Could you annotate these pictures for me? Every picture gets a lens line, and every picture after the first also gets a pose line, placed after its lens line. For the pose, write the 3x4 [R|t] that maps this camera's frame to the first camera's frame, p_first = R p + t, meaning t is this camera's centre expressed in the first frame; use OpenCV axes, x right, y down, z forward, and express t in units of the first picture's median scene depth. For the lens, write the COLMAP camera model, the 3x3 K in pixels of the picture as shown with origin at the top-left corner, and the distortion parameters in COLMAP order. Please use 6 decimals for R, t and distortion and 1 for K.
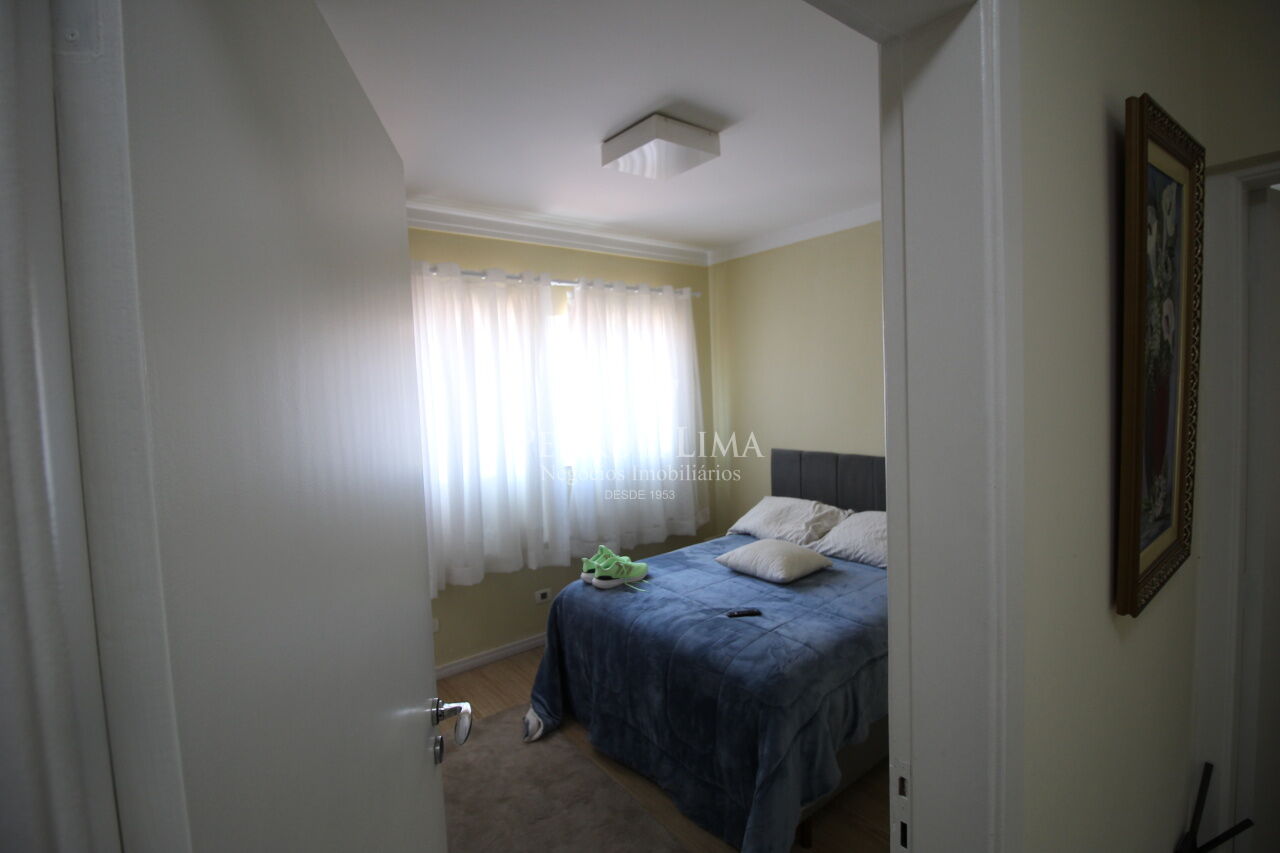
lens RADIAL K [[598.7, 0, 635.7], [0, 598.7, 419.9], [0, 0, 1]] dist [-0.015629, -0.001386]
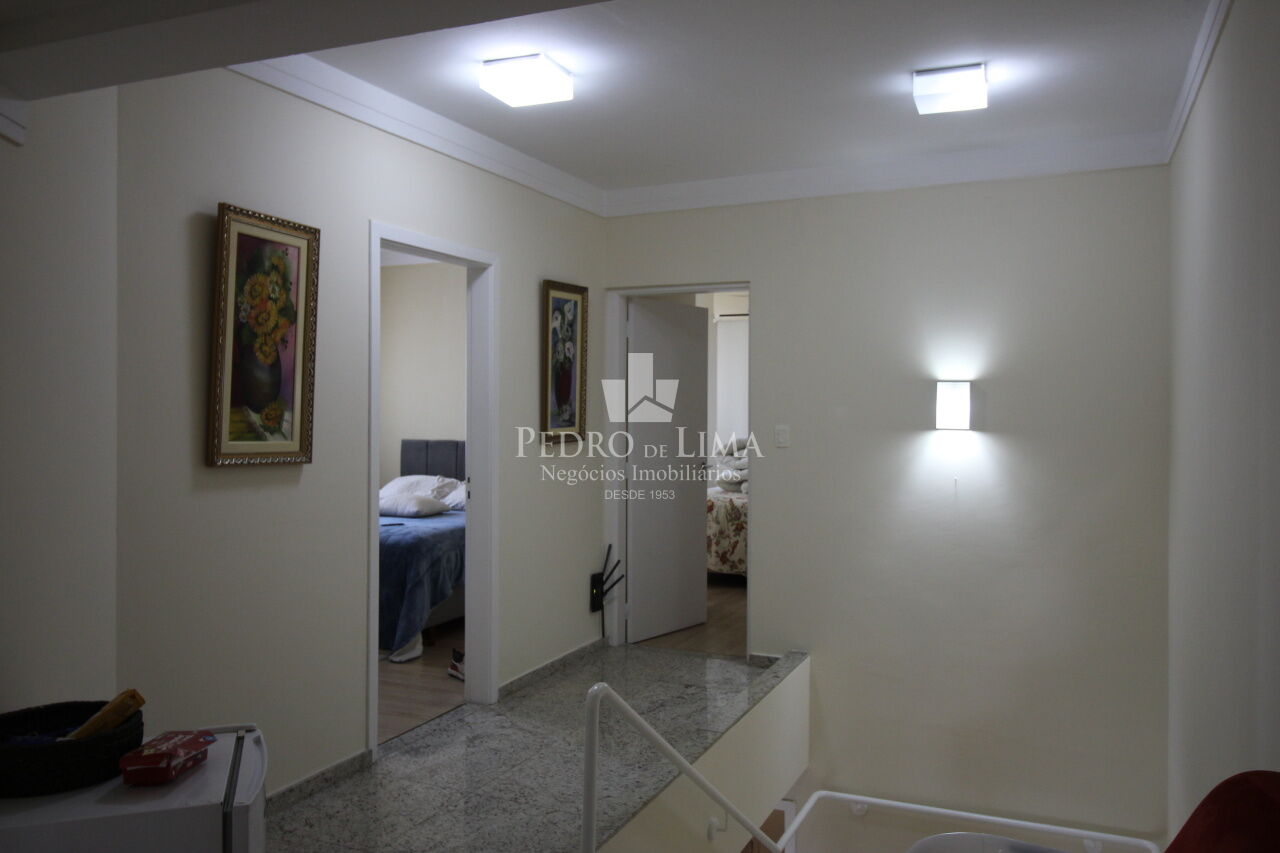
lens RADIAL K [[1041.4, 0, 637.1], [0, 1041.4, 420.0], [0, 0, 1]] dist [-0.002454, -0.000041]
pose [[0.883303, 0.044801, 0.466656, -0.611998], [-0.018962, 0.998023, -0.059922, 0.251809], [-0.468418, 0.044081, 0.882407, -1.931850]]
